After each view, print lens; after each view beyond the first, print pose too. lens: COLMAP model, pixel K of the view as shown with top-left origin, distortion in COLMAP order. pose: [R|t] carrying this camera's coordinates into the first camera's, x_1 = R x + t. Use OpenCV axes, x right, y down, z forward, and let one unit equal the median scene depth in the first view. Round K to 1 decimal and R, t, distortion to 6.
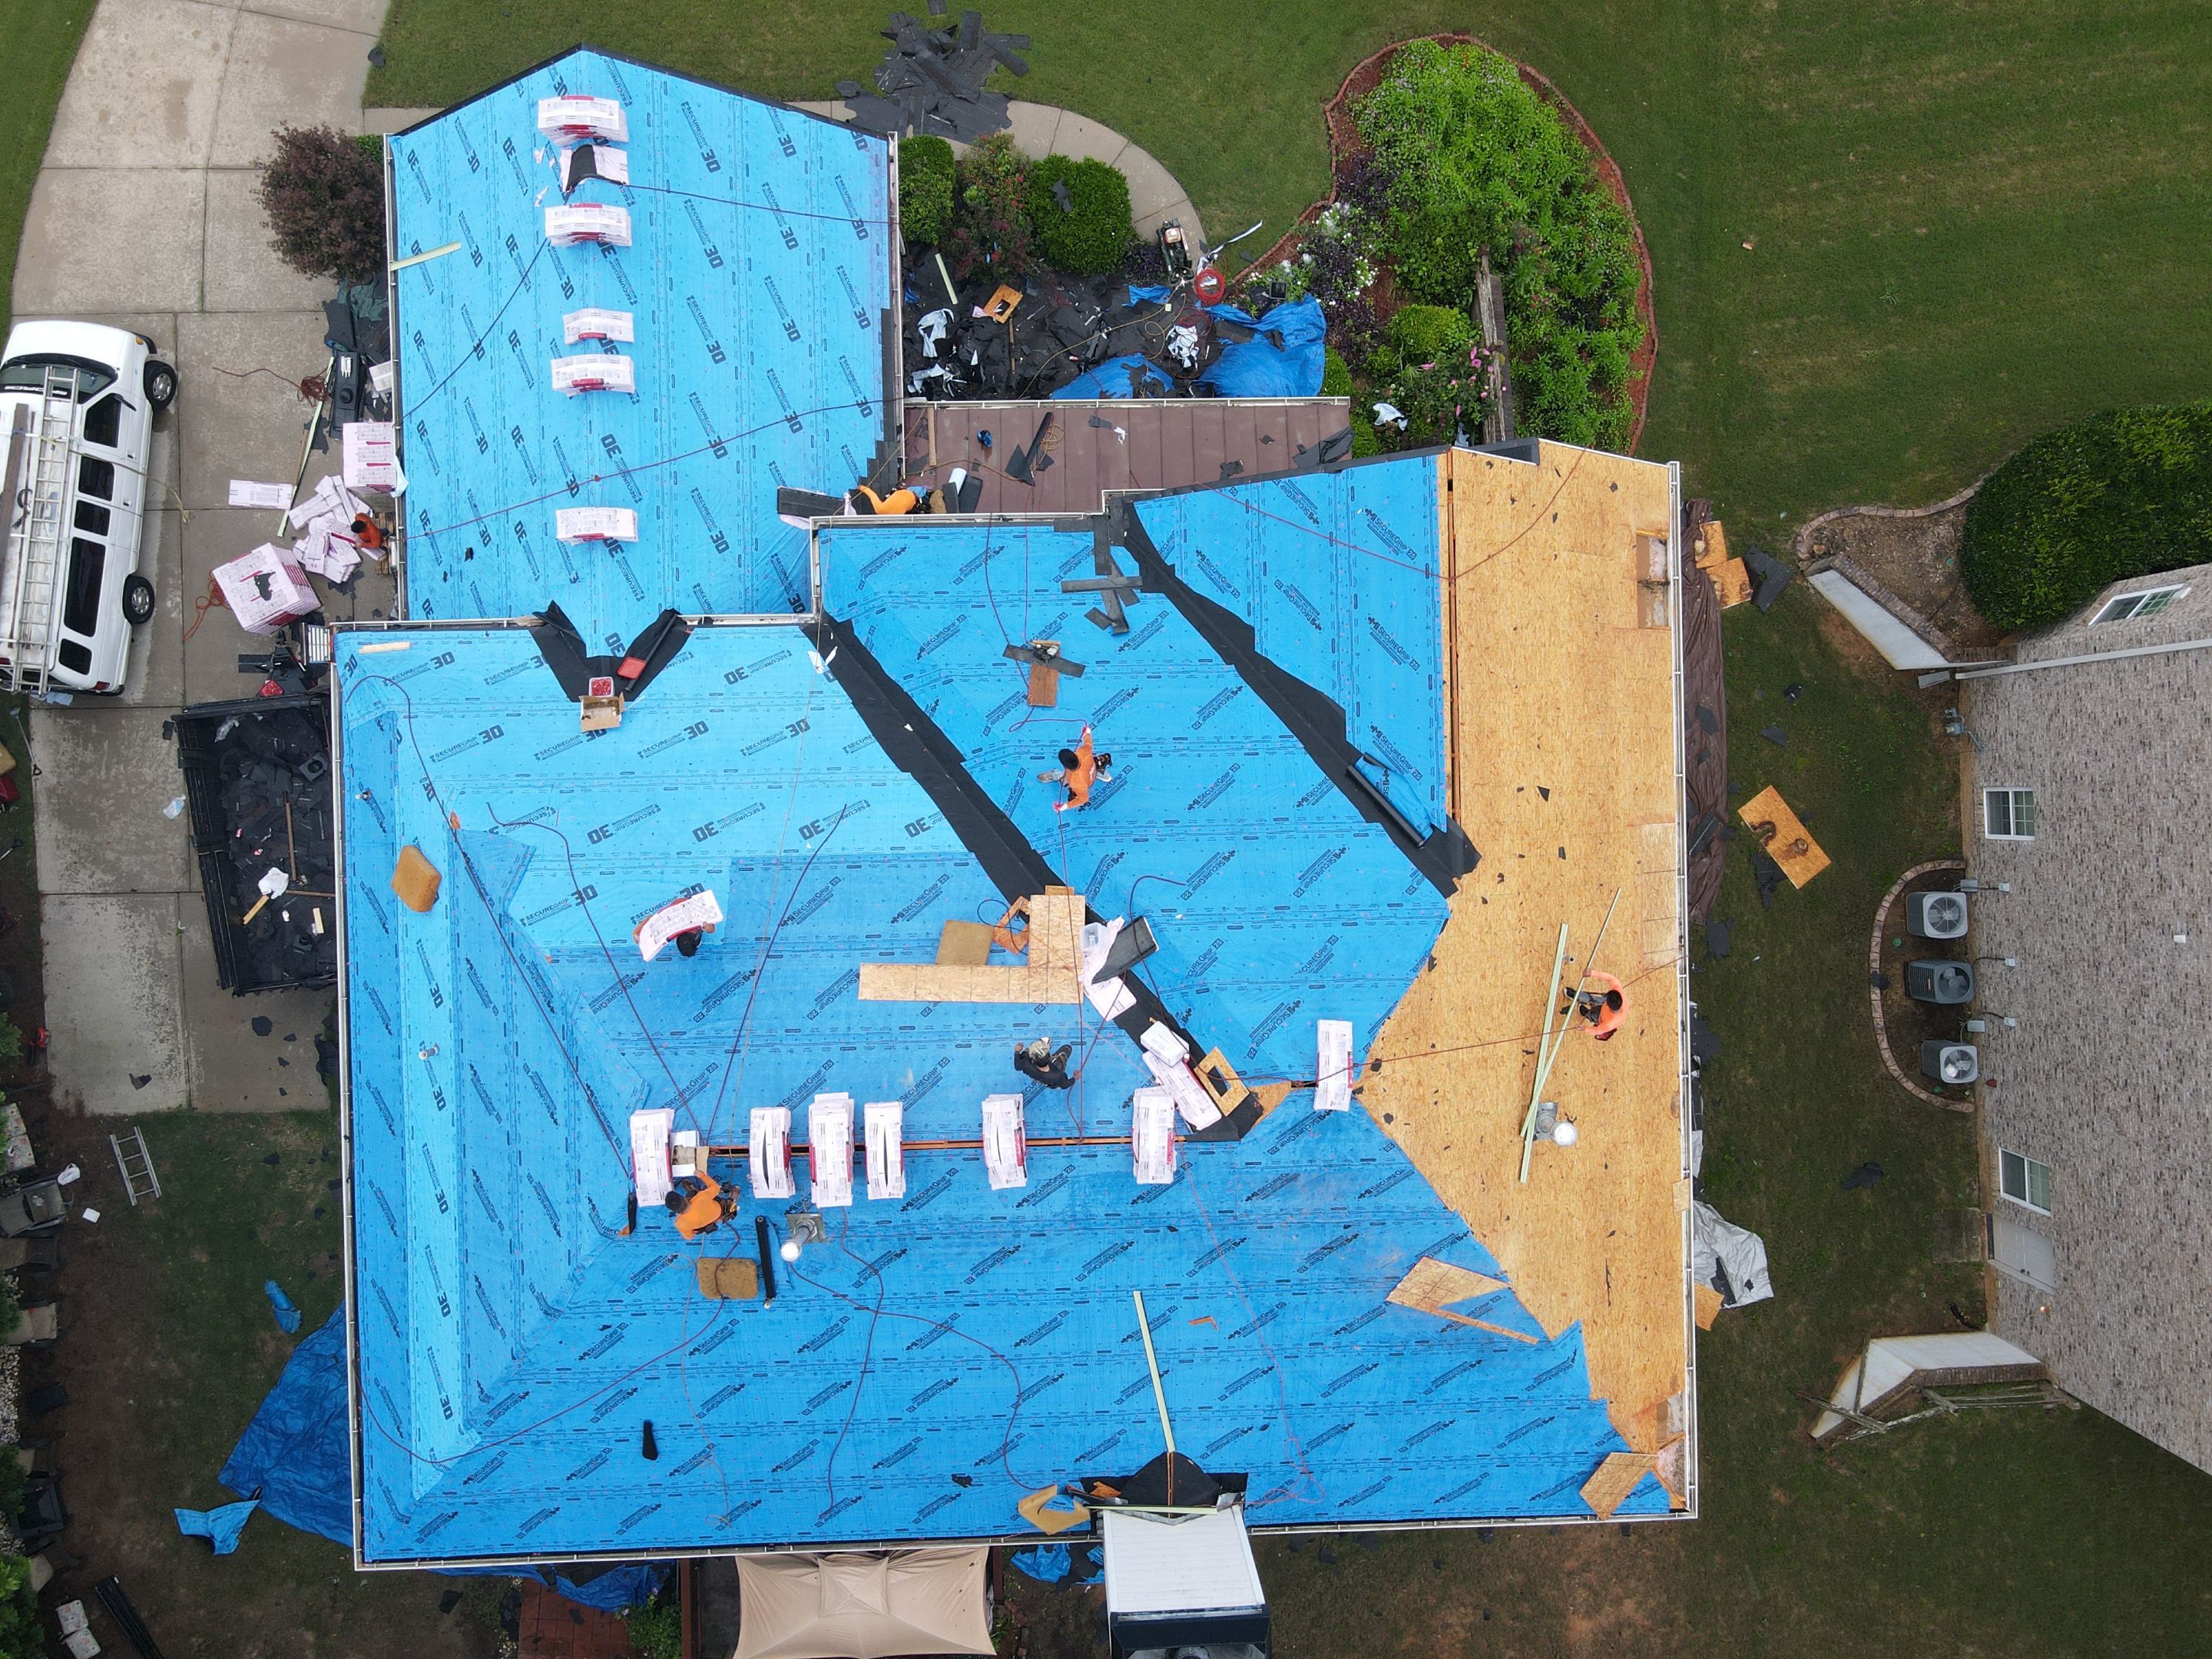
lens RADIAL K [[1625.6, 0, 1103.2], [0, 1625.6, 819.0], [0, 0, 1]] dist [0.010208, 0.003556]
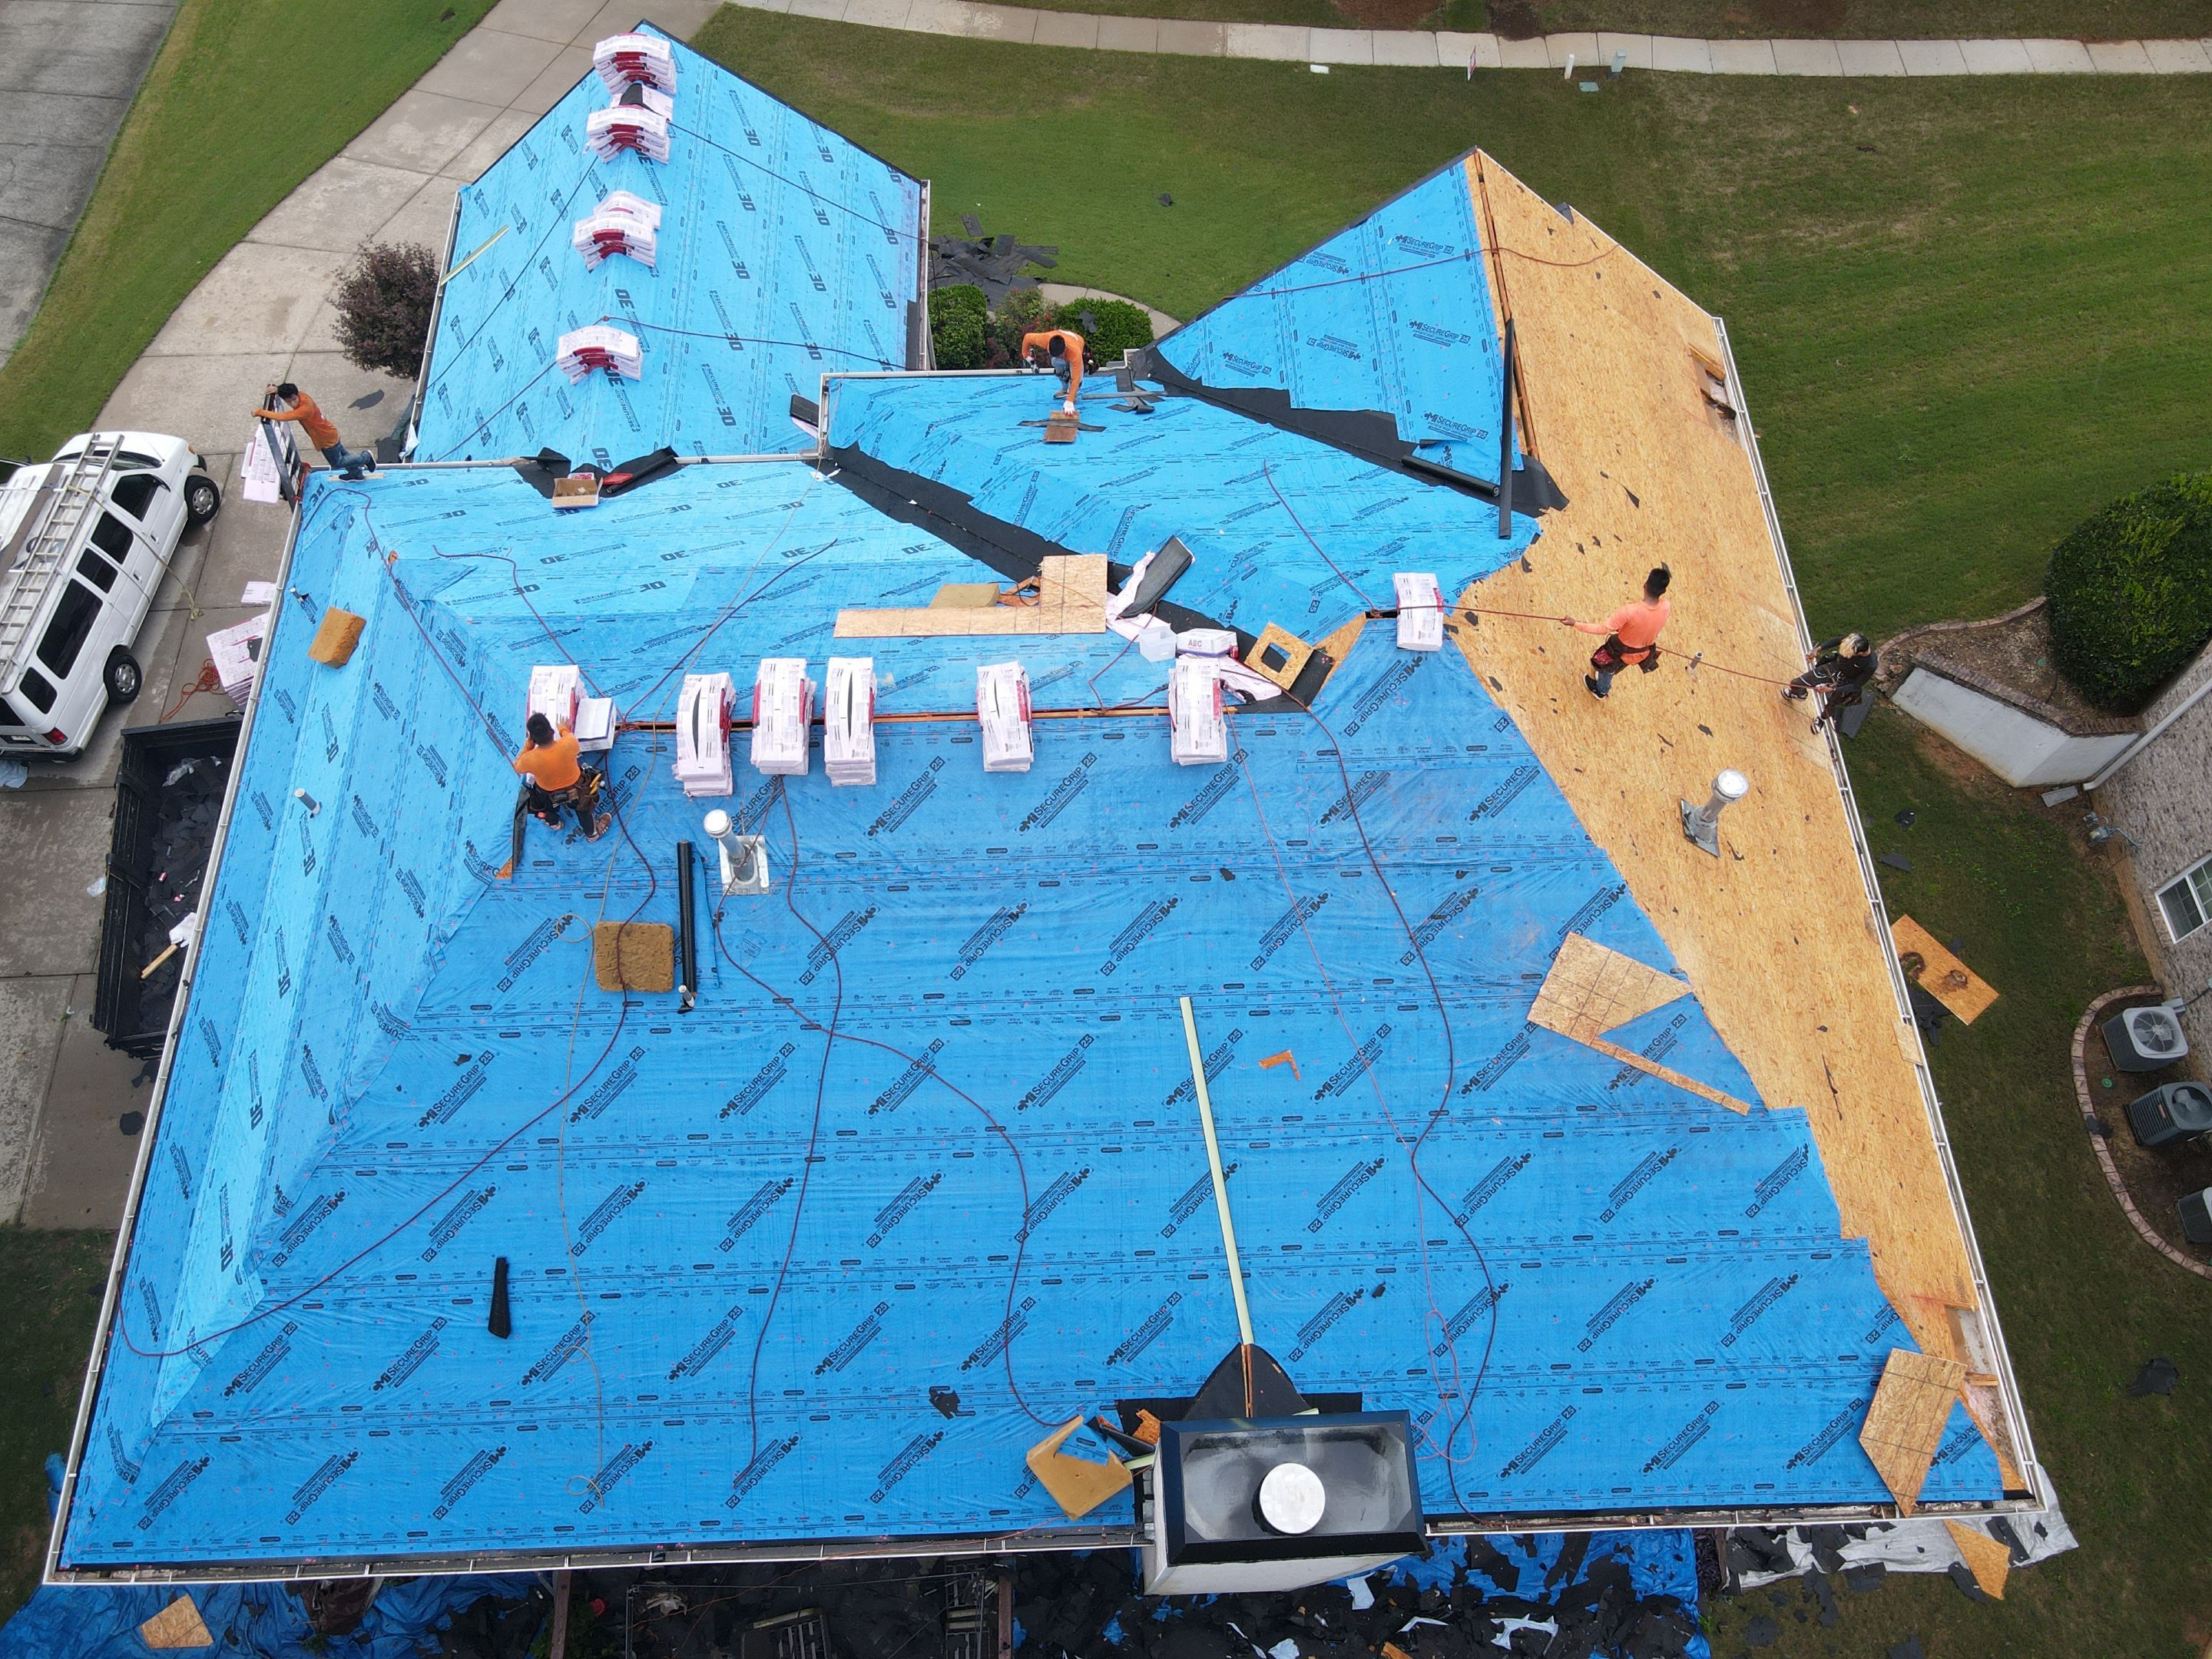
lens RADIAL K [[1625.6, 0, 1103.2], [0, 1625.6, 819.0], [0, 0, 1]] dist [0.010208, 0.003556]
pose [[0.999295, -0.027068, -0.026012, 0.004732], [0.011903, 0.885614, -0.464269, 0.511392], [0.035603, 0.463632, 0.885312, 0.282490]]
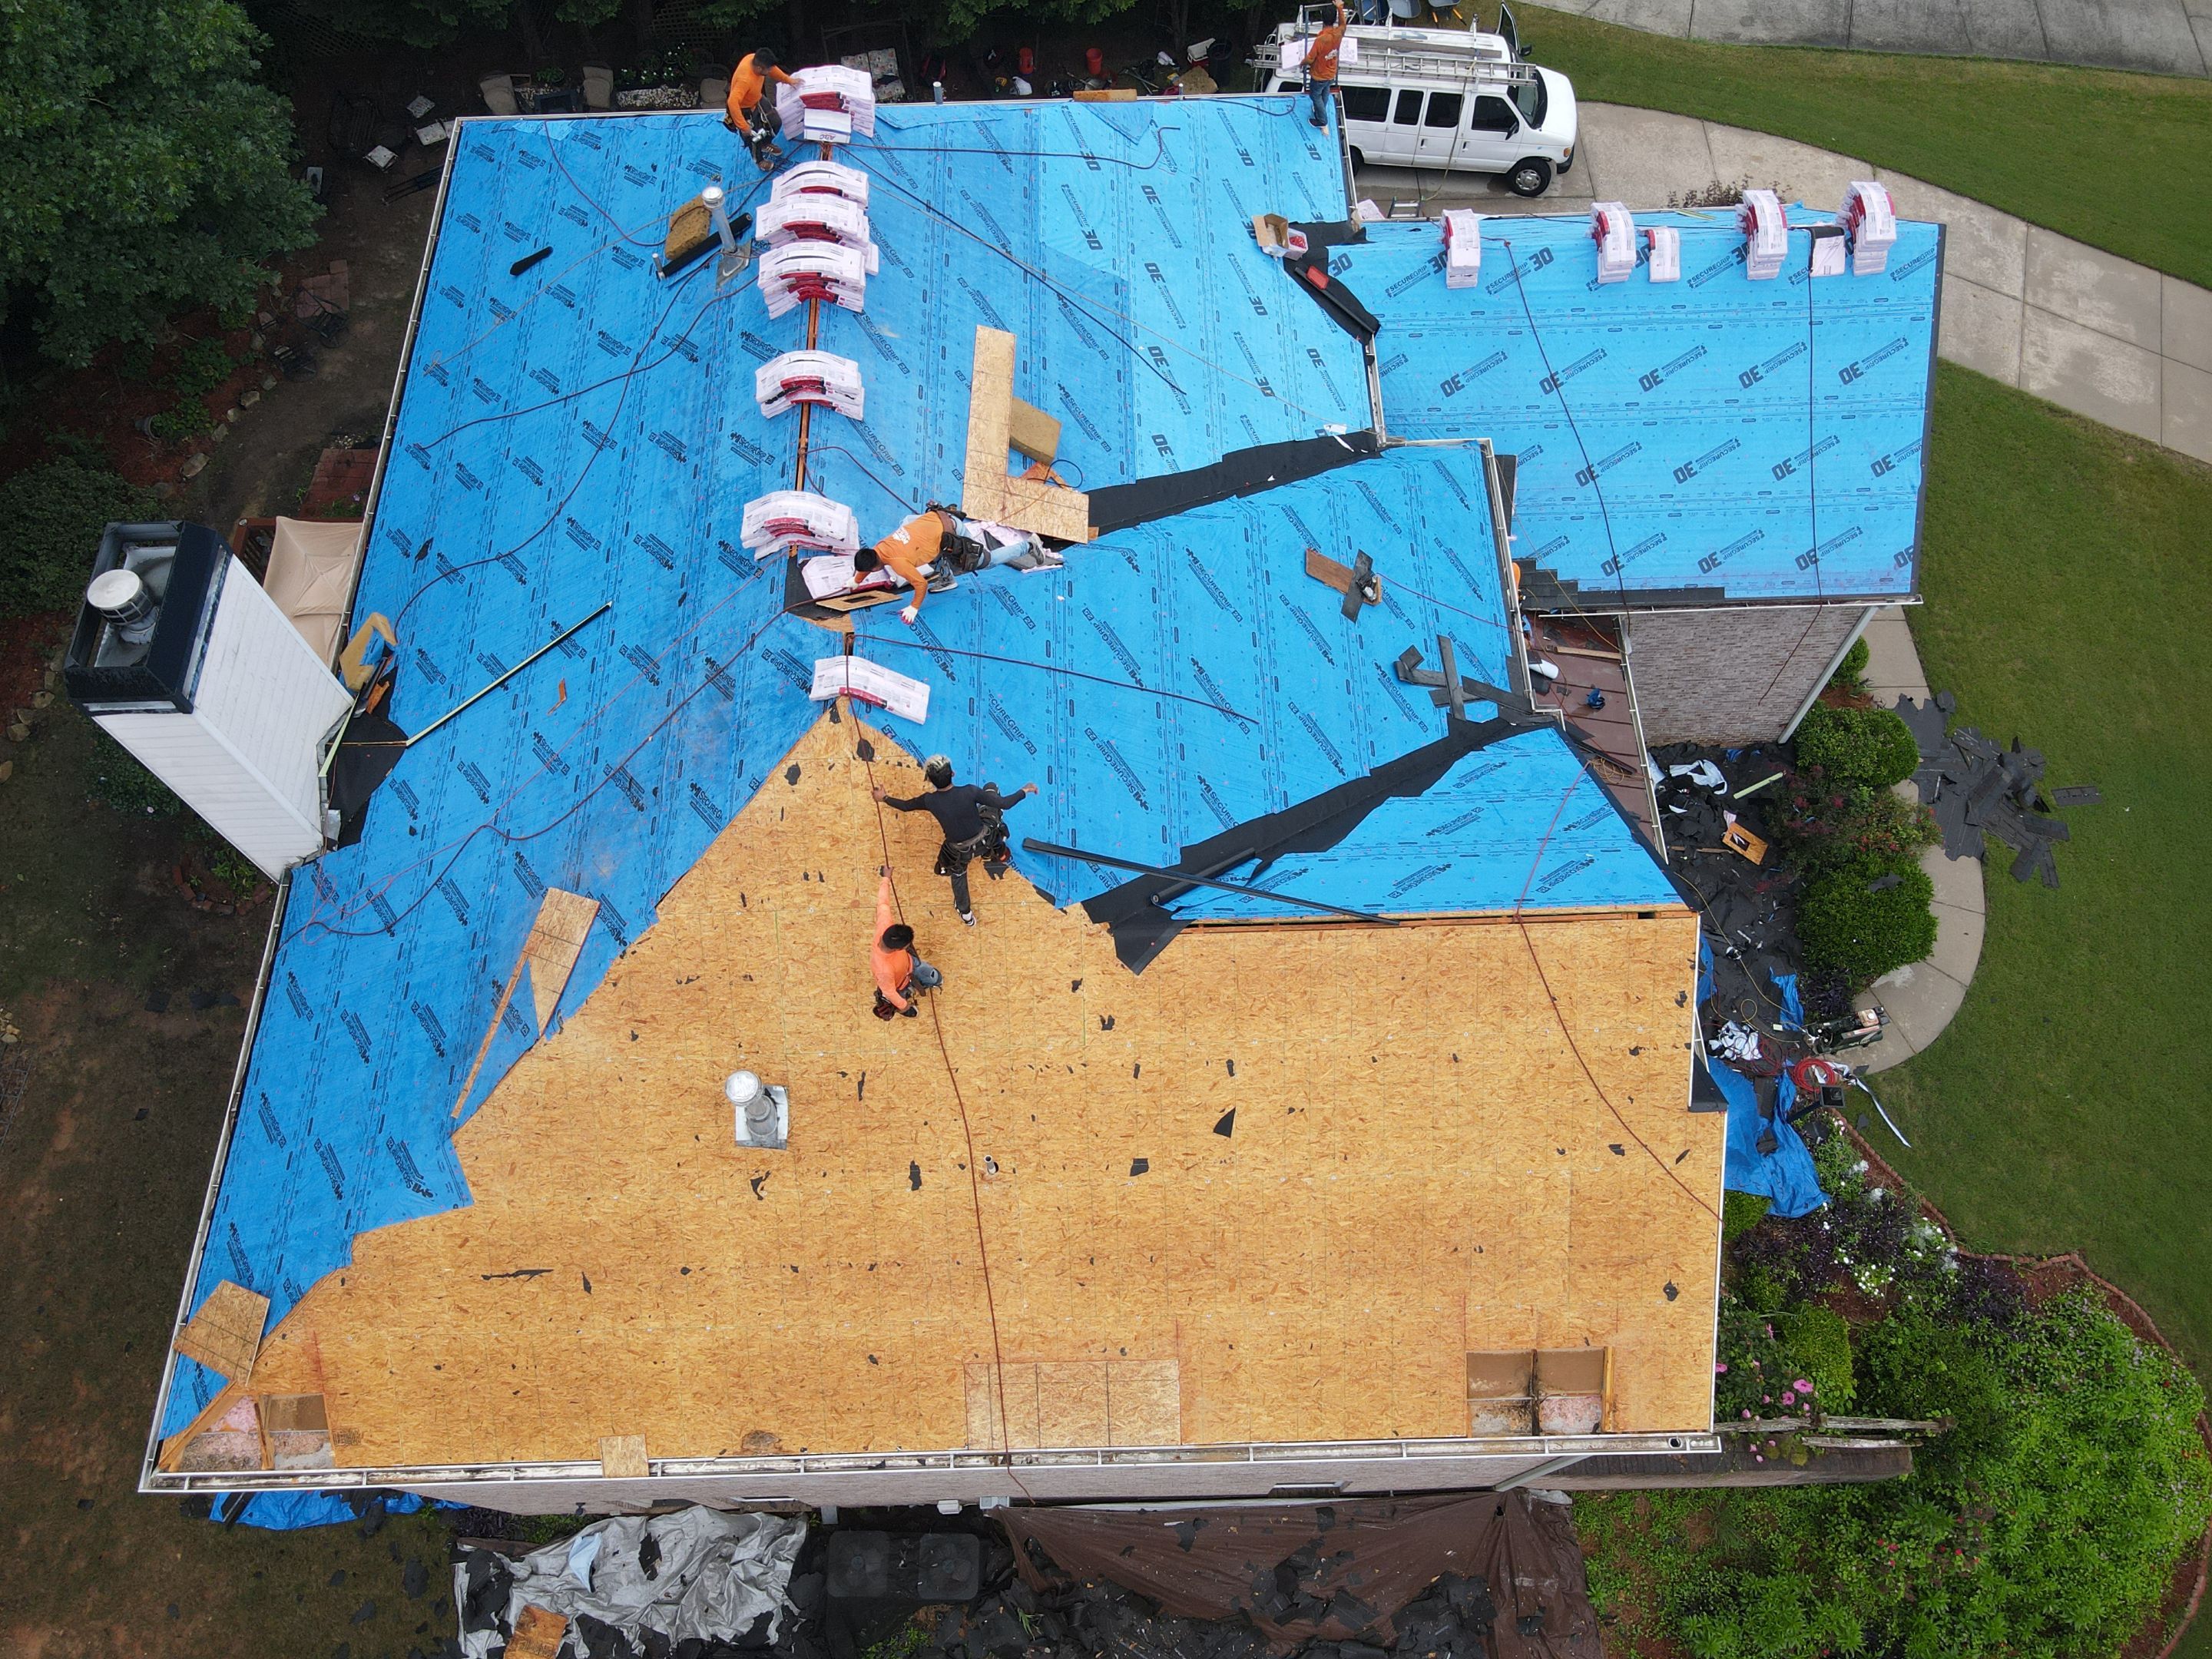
lens RADIAL K [[1625.6, 0, 1103.2], [0, 1625.6, 819.0], [0, 0, 1]] dist [0.010208, 0.003556]
pose [[-0.001588, 0.872500, -0.488611, 0.476576], [-0.999970, 0.002351, 0.007447, 0.030017], [0.007646, 0.488608, 0.872470, 0.302140]]
